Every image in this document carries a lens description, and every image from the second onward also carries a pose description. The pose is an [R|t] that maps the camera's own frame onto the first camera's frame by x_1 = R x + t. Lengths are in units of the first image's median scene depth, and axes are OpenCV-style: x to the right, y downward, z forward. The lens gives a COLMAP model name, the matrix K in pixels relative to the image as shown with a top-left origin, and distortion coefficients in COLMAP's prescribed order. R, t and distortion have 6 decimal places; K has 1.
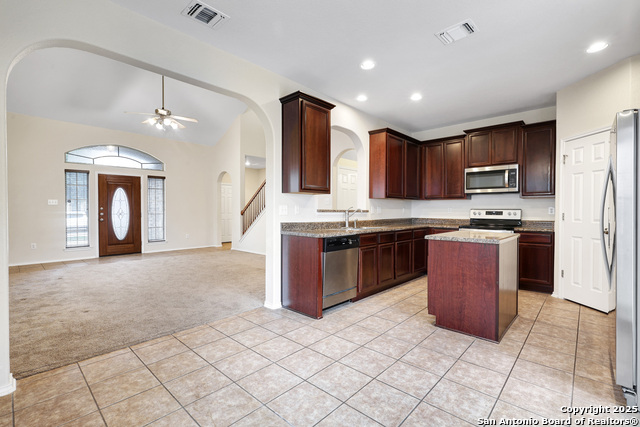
lens RADIAL K [[292.4, 0, 321.2], [0, 292.4, 209.7], [0, 0, 1]] dist [0.002463, 0.000315]
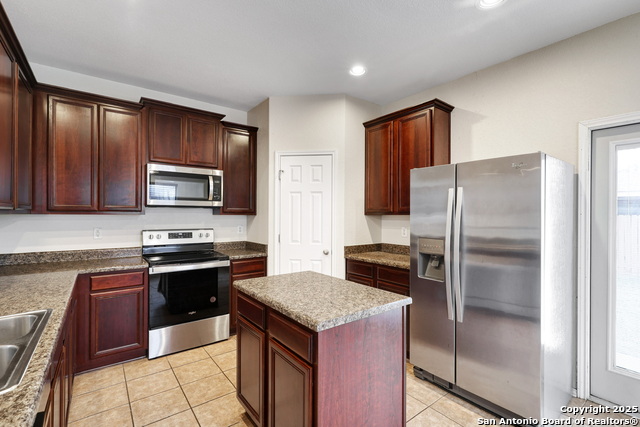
lens RADIAL K [[292.4, 0, 321.6], [0, 292.4, 214.2], [0, 0, 1]] dist [0.002463, 0.000315]
pose [[0.160708, -0.000281, 0.987002, -0.044456], [-0.006672, 0.999977, 0.001371, -0.056475], [-0.986980, -0.006806, 0.160702, 0.776830]]
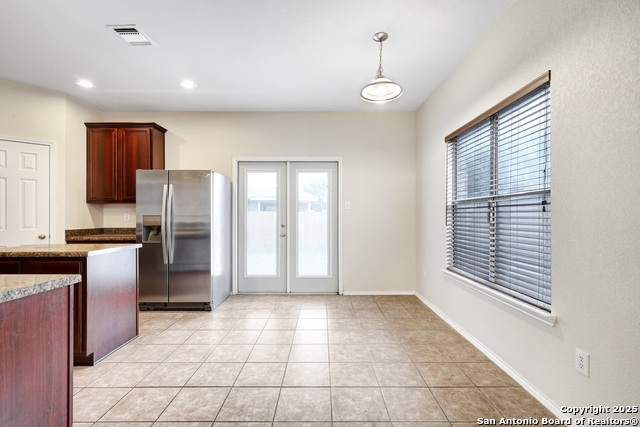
lens RADIAL K [[292.4, 0, 326.7], [0, 292.4, 214.5], [0, 0, 1]] dist [0.002463, 0.000315]
pose [[-0.687752, 0.003814, 0.725935, -0.508165], [0.000320, 0.999988, -0.004951, -0.003087], [-0.725945, -0.003173, -0.687745, 0.896542]]
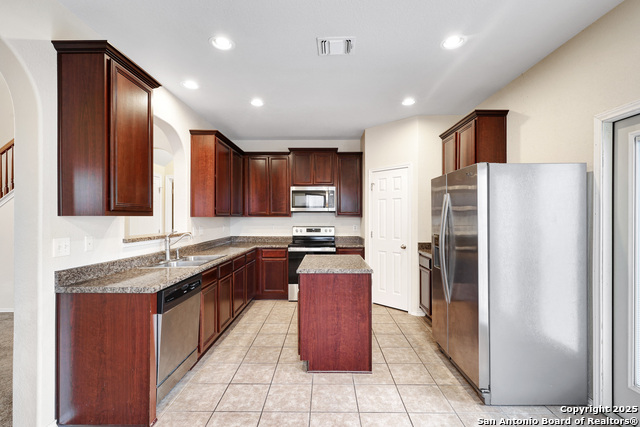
lens RADIAL K [[292.4, 0, 322.0], [0, 292.4, 214.2], [0, 0, 1]] dist [0.002463, 0.000315]
pose [[0.739733, 0.001875, 0.672898, -0.137676], [0.002145, 0.999984, -0.005145, -0.056601], [-0.672897, 0.005249, 0.739718, 0.267941]]
